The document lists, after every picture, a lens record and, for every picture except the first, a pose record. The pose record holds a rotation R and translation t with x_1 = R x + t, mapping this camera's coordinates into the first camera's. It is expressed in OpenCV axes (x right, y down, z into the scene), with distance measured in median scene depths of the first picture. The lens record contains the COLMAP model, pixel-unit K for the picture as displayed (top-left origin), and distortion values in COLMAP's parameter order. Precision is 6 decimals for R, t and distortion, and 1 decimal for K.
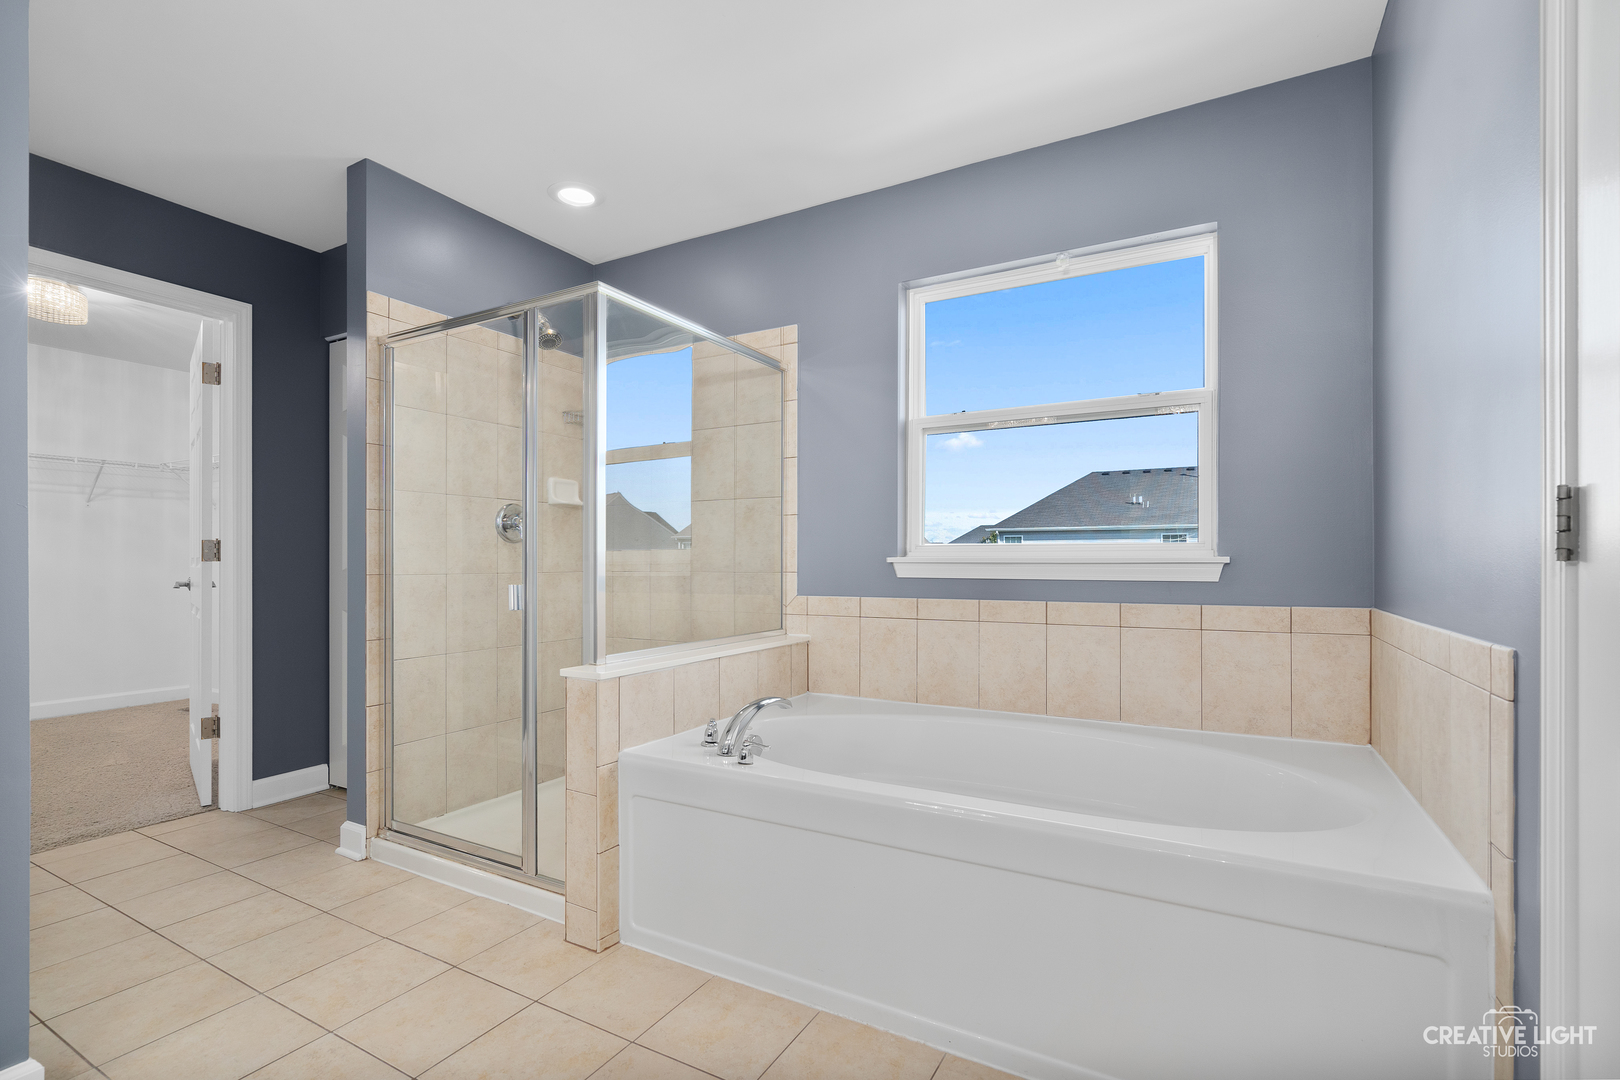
lens RADIAL K [[741.4, 0, 808.0], [0, 741.4, 556.7], [0, 0, 1]] dist [-0.000573, -0.000006]
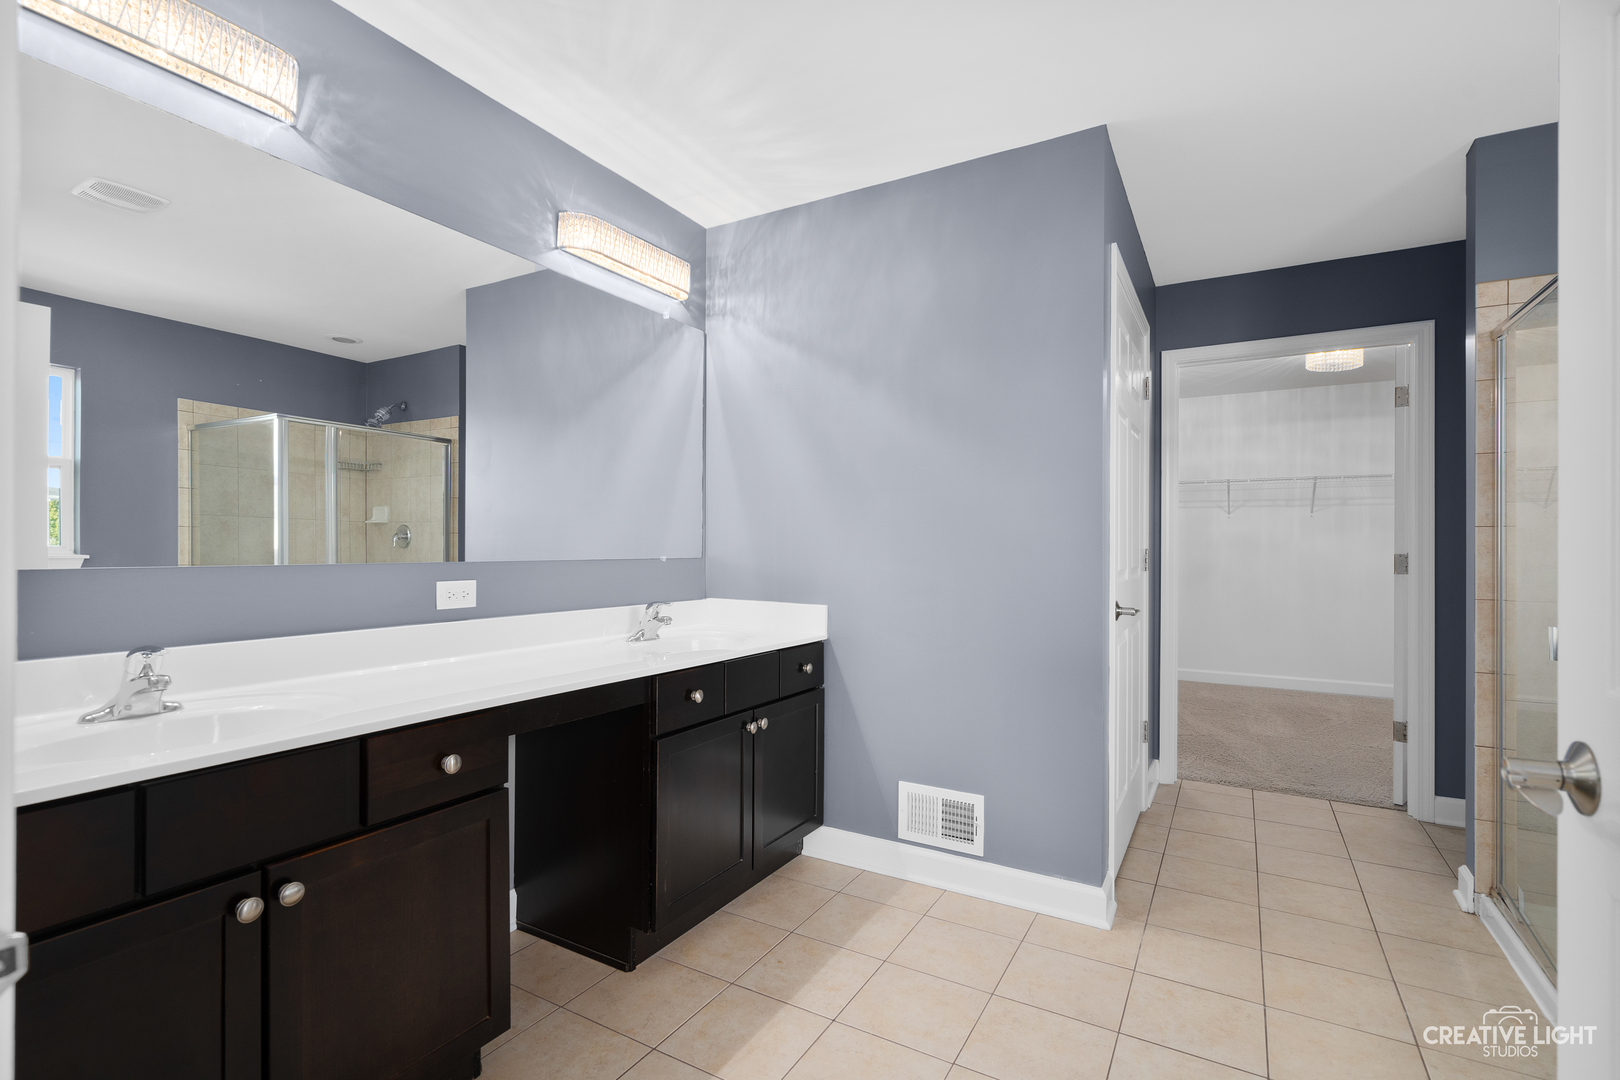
lens RADIAL K [[757.6, 0, 810.0], [0, 757.6, 540.0], [0, 0, 1]] dist [-0.001343, -0.000122]
pose [[-0.006457, -0.007332, -0.999952, 0.314517], [-0.001698, 0.999972, -0.007321, -0.037598], [0.999978, 0.001650, -0.006469, 0.185069]]
